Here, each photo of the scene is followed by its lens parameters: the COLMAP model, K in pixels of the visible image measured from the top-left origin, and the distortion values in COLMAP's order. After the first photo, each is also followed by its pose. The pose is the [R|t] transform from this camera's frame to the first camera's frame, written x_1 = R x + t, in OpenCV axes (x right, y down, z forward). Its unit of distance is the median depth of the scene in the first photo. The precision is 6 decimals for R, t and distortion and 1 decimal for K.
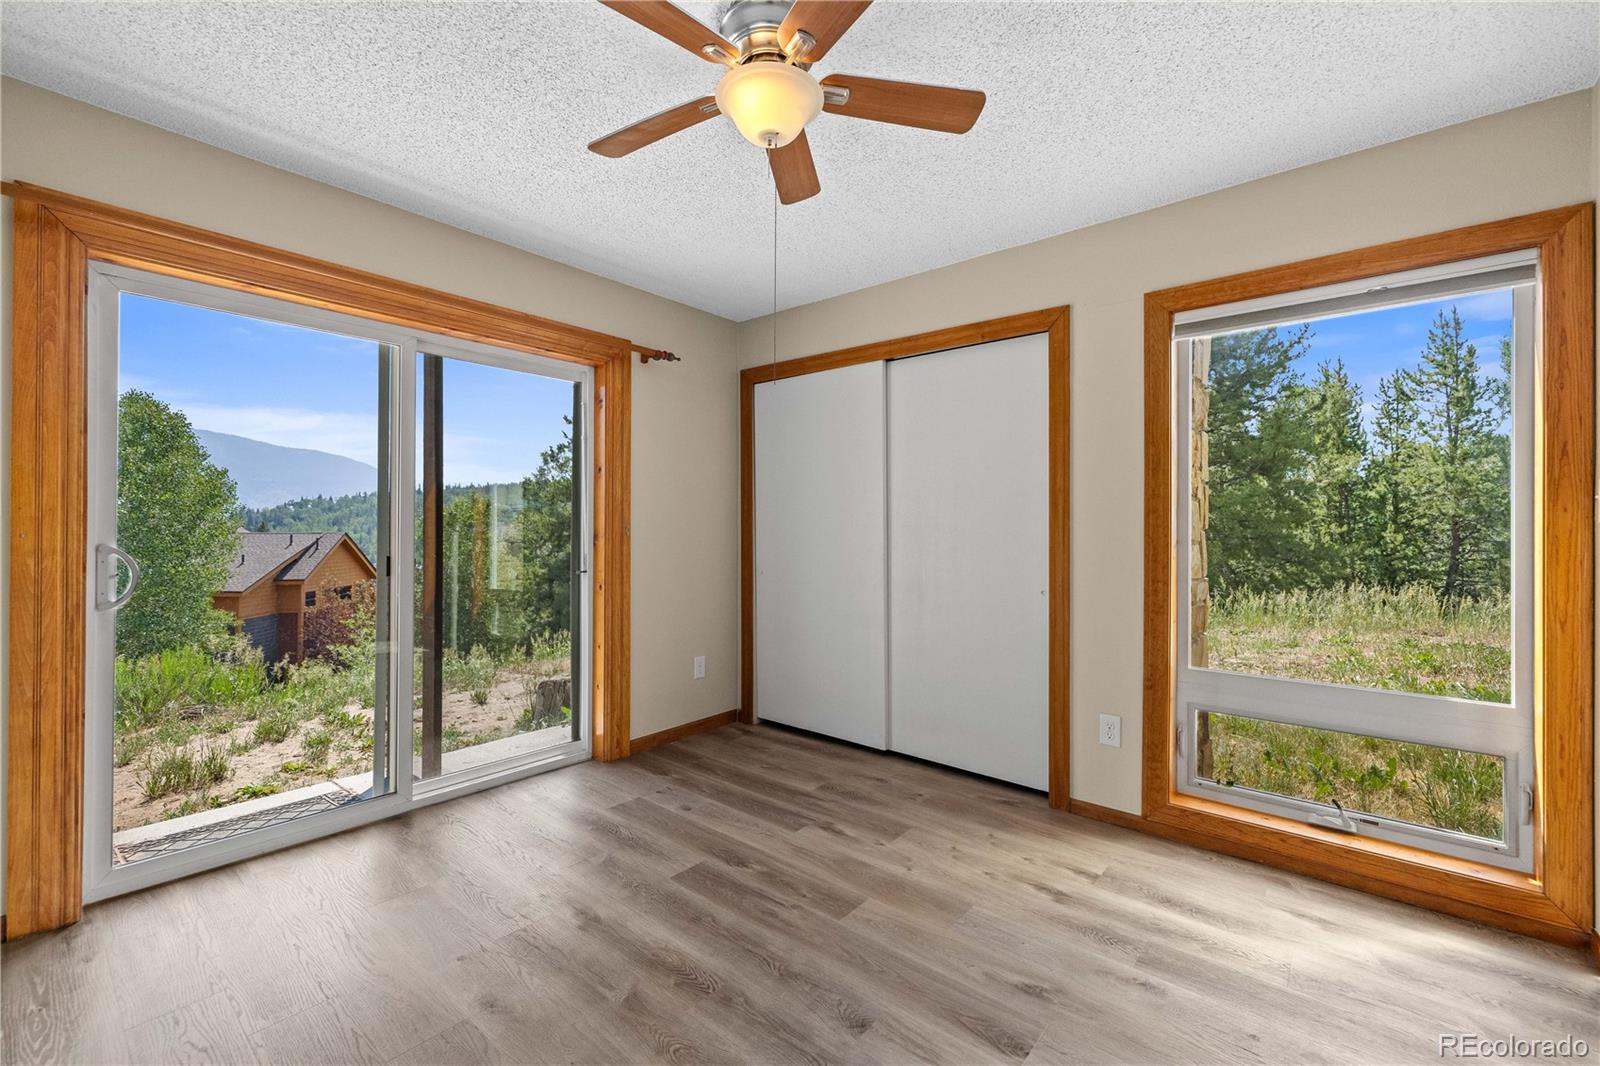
lens RADIAL K [[674.5, 0, 806.0], [0, 674.5, 533.4], [0, 0, 1]] dist [0.000294, 0.000390]
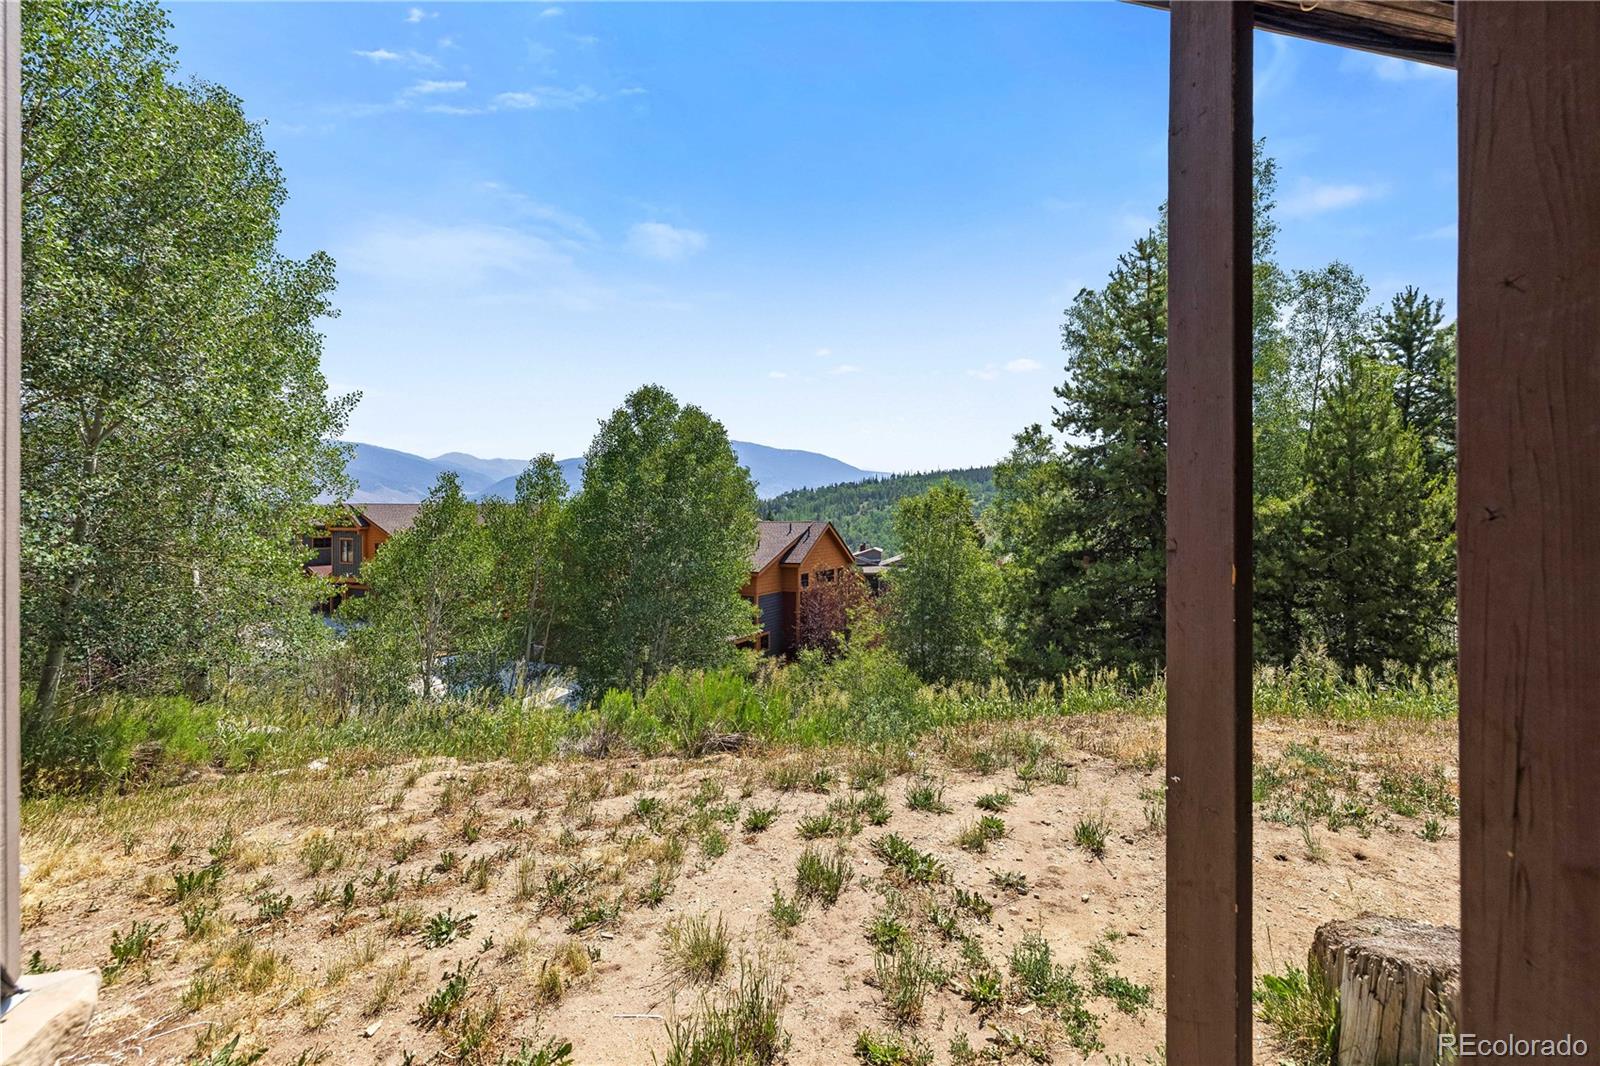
lens RADIAL K [[671.2, 0, 797.8], [0, 671.2, 518.5], [0, 0, 1]] dist [0.000153, -0.000018]
pose [[0.806339, -0.002048, -0.591450, -0.624895], [0.003434, 0.999993, 0.001218, -0.068203], [0.591443, -0.003013, 0.806341, 0.686071]]
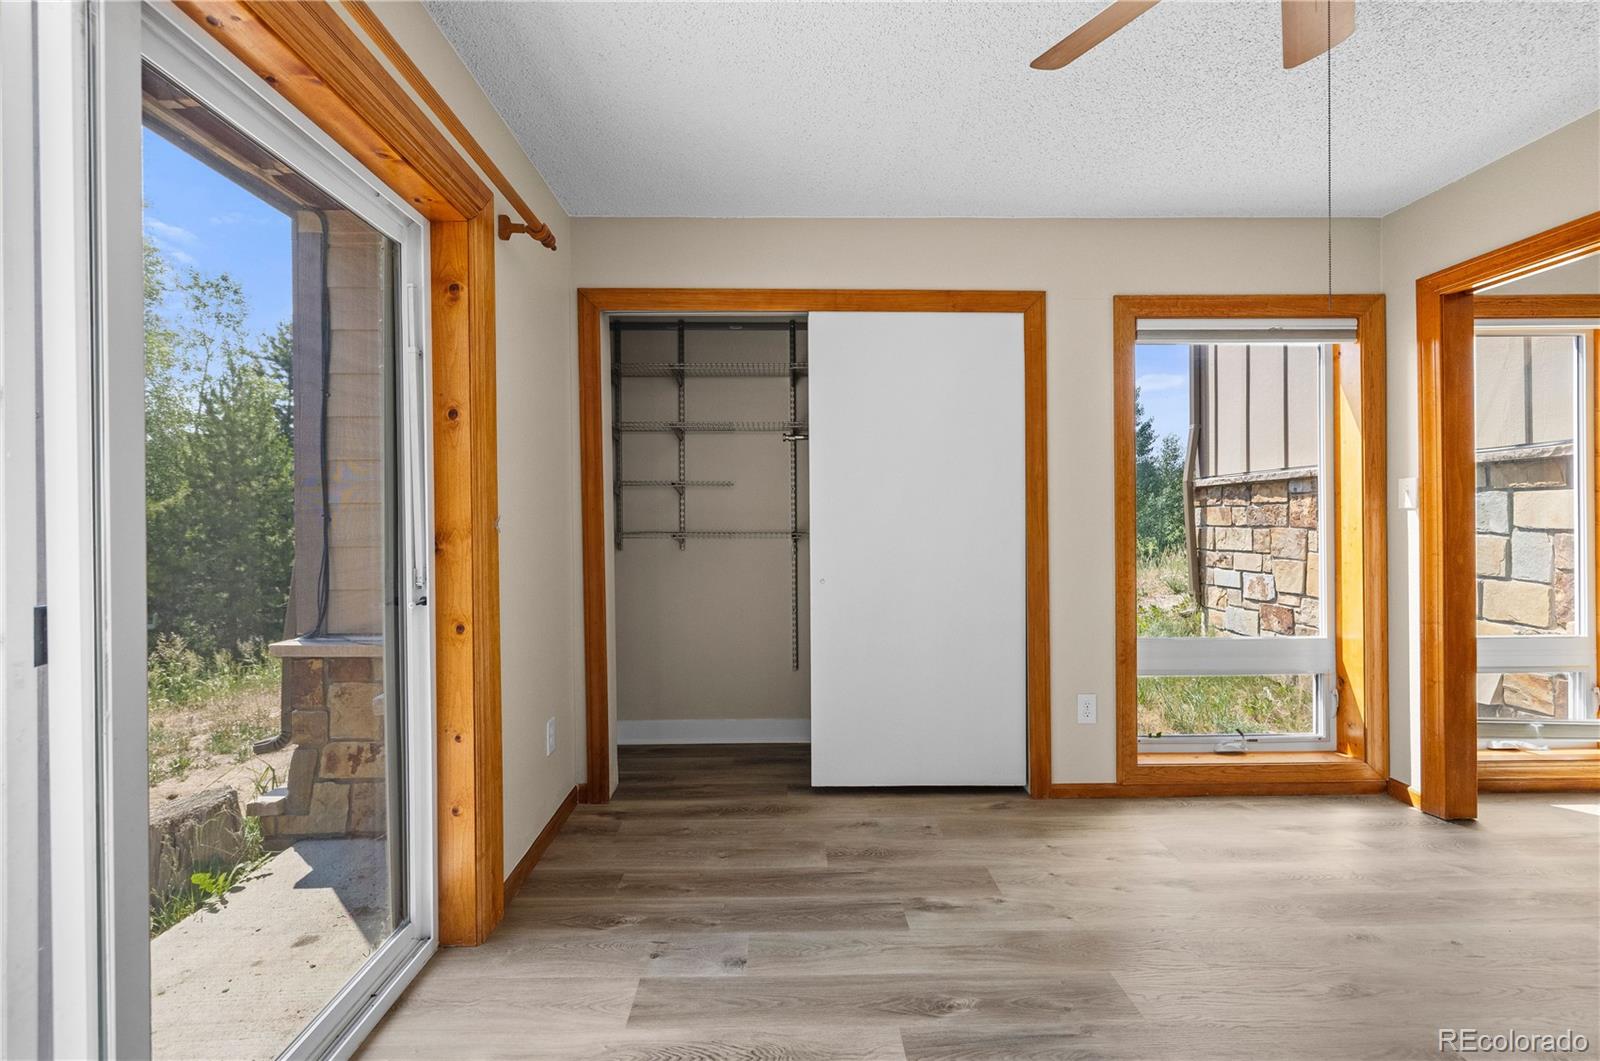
lens RADIAL K [[678.5, 0, 787.8], [0, 678.5, 525.3], [0, 0, 1]] dist [0.000473, 0.000098]
pose [[0.752625, -0.015113, 0.658275, -0.504915], [0.014399, 0.999875, 0.006494, -0.004176], [-0.658292, 0.004591, 0.752749, 0.446557]]
